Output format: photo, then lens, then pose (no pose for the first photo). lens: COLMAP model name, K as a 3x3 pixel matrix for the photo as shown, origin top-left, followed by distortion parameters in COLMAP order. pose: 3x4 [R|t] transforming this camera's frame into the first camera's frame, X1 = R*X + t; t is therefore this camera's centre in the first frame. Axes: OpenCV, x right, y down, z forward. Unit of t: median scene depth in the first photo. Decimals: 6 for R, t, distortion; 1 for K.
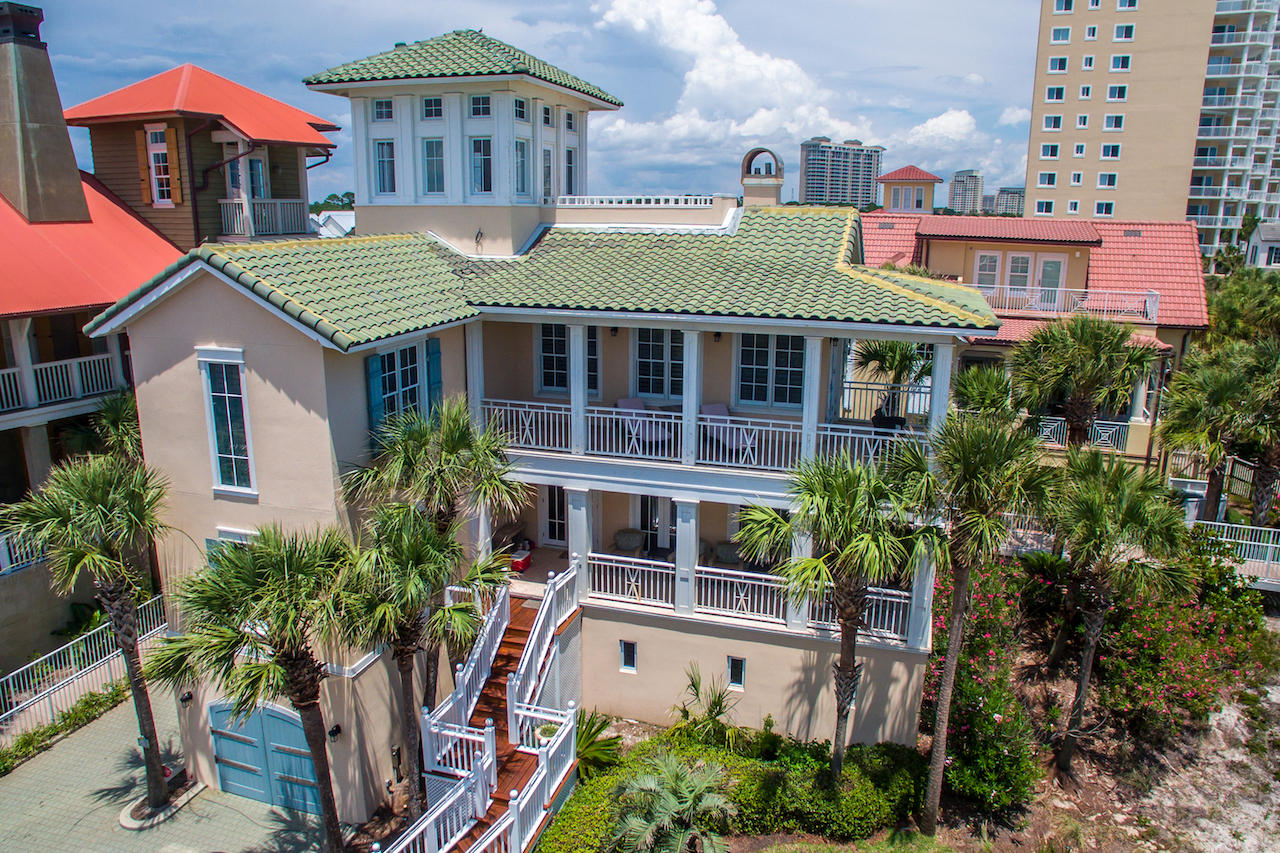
lens RADIAL K [[882.7, 0, 640.0], [0, 882.7, 426.5], [0, 0, 1]] dist [-0.063218, 0.000083]
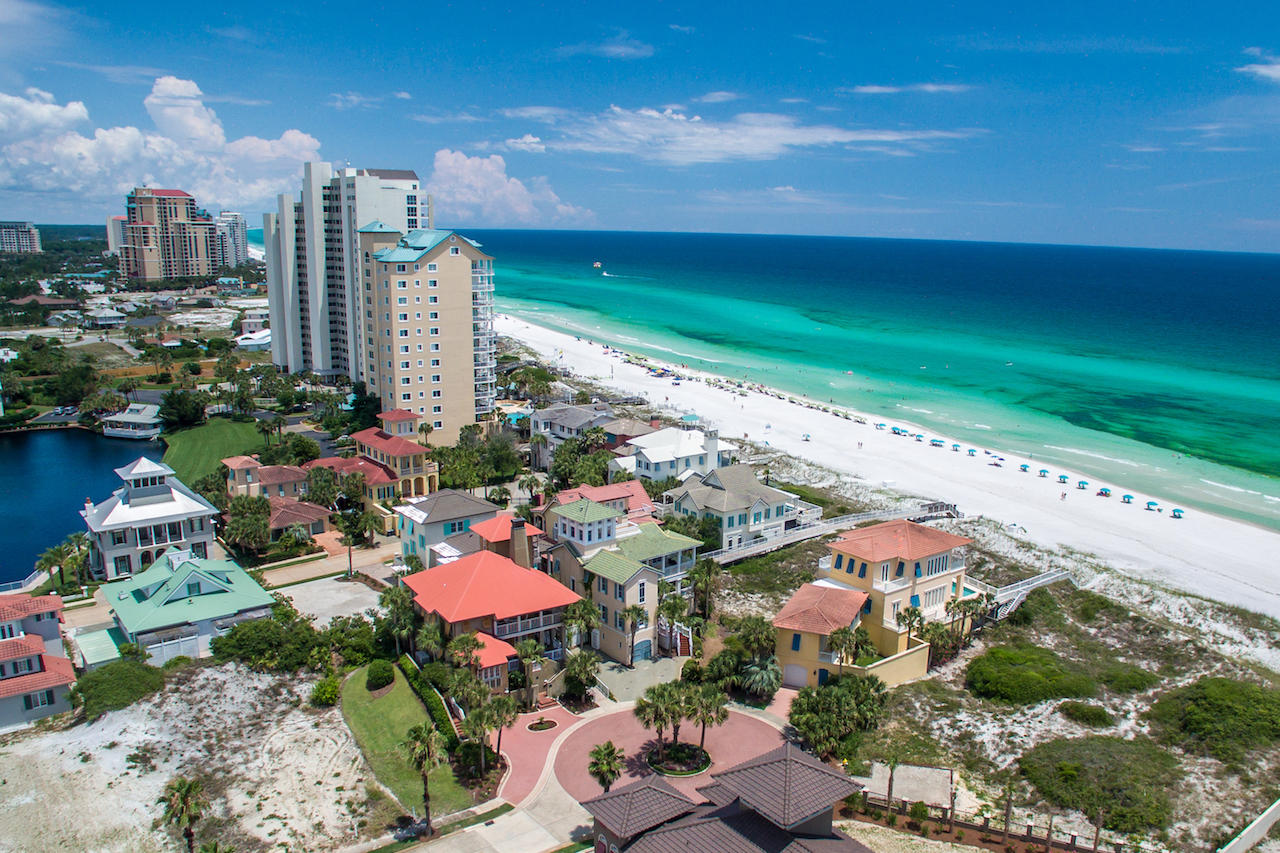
lens RADIAL K [[949.3, 0, 640.0], [0, 949.3, 426.5], [0, 0, 1]] dist [-0.105677, 0.004477]
pose [[0.535047, -0.169150, 0.827716, -5.744009], [0.200484, 0.977186, 0.070100, -1.597526], [-0.820690, 0.128437, 0.556752, -2.801213]]
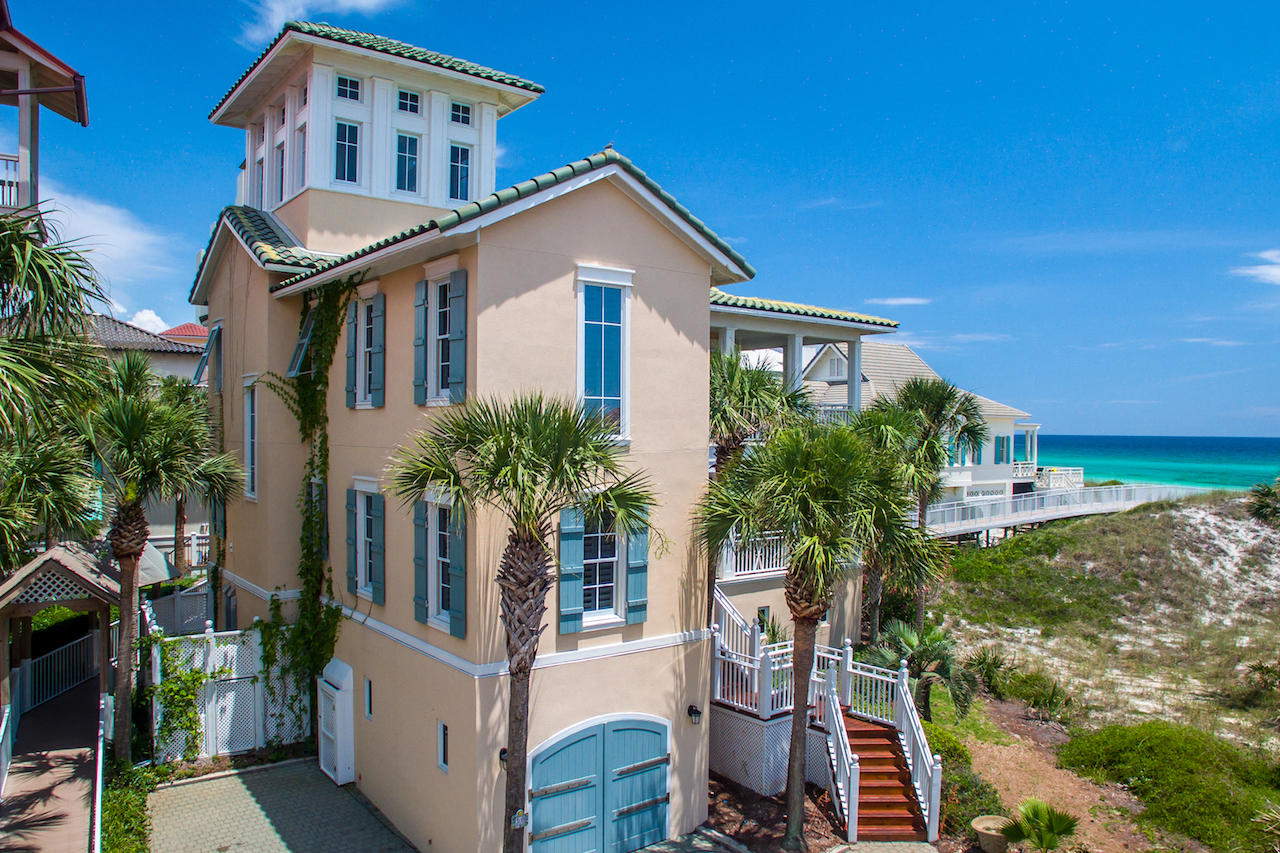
lens RADIAL K [[927.0, 0, 624.0], [0, 927.0, 461.9], [0, 0, 1]] dist [-0.136036, 0.101832]
pose [[0.575536, -0.024978, 0.817395, -1.208828], [0.186848, 0.977110, -0.101702, 0.192537], [-0.796145, 0.211262, 0.567029, 0.495804]]
